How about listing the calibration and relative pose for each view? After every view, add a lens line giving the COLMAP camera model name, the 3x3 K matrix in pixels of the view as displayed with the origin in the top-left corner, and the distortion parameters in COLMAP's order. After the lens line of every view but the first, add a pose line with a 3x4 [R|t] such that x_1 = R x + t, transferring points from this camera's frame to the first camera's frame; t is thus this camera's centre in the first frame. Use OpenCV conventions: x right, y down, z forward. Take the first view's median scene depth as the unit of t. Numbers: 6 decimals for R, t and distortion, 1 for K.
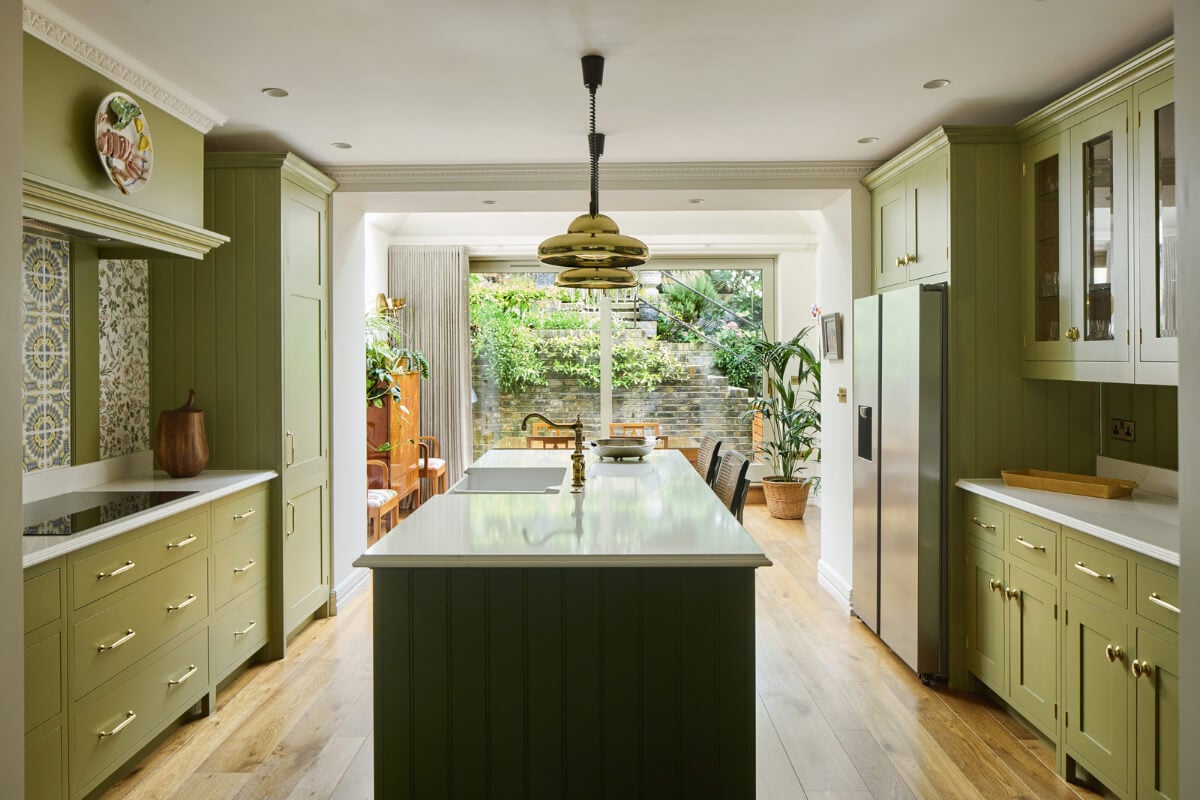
lens RADIAL K [[822.6, 0, 598.2], [0, 822.6, 369.3], [0, 0, 1]] dist [-0.005137, -0.002306]
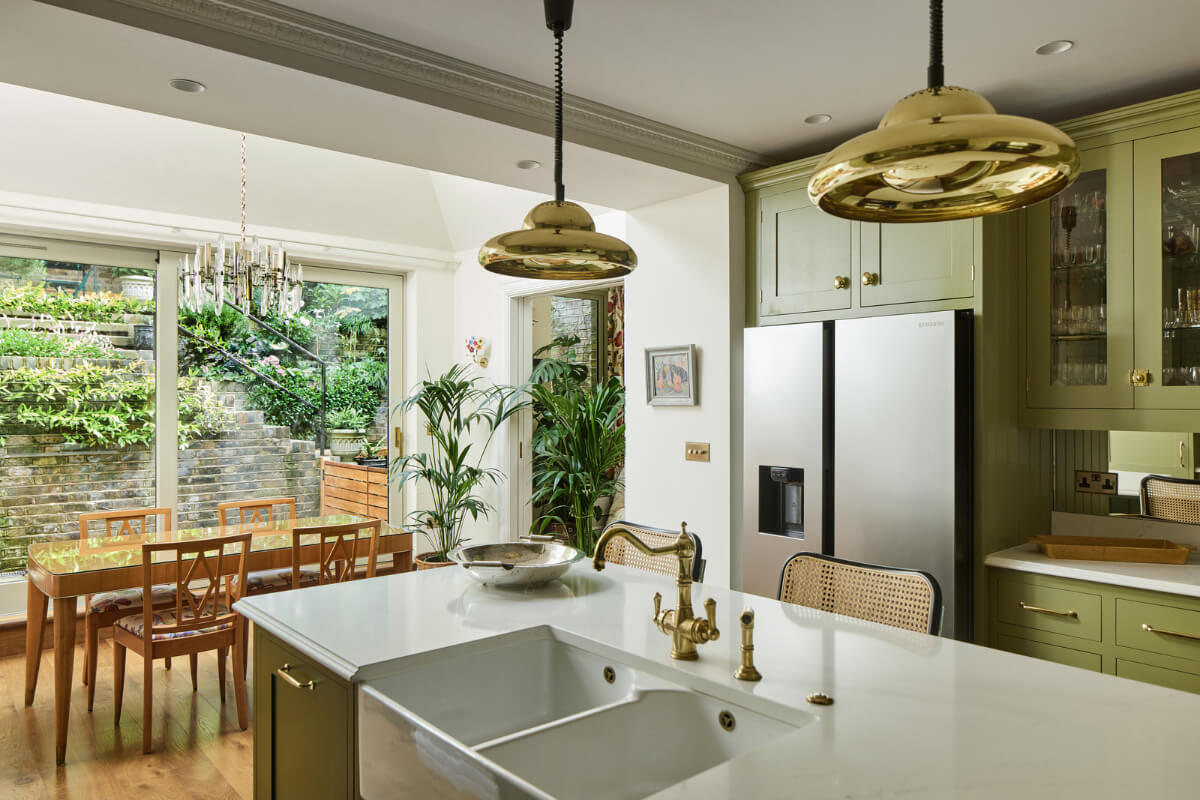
lens RADIAL K [[827.1, 0, 600.0], [0, 827.1, 400.0], [0, 0, 1]] dist [-0.001583, 0.000521]
pose [[0.754815, 0.002527, 0.655932, -0.133697], [0.006844, 0.999908, -0.011728, -0.004167], [-0.655902, 0.013342, 0.754729, 0.226367]]
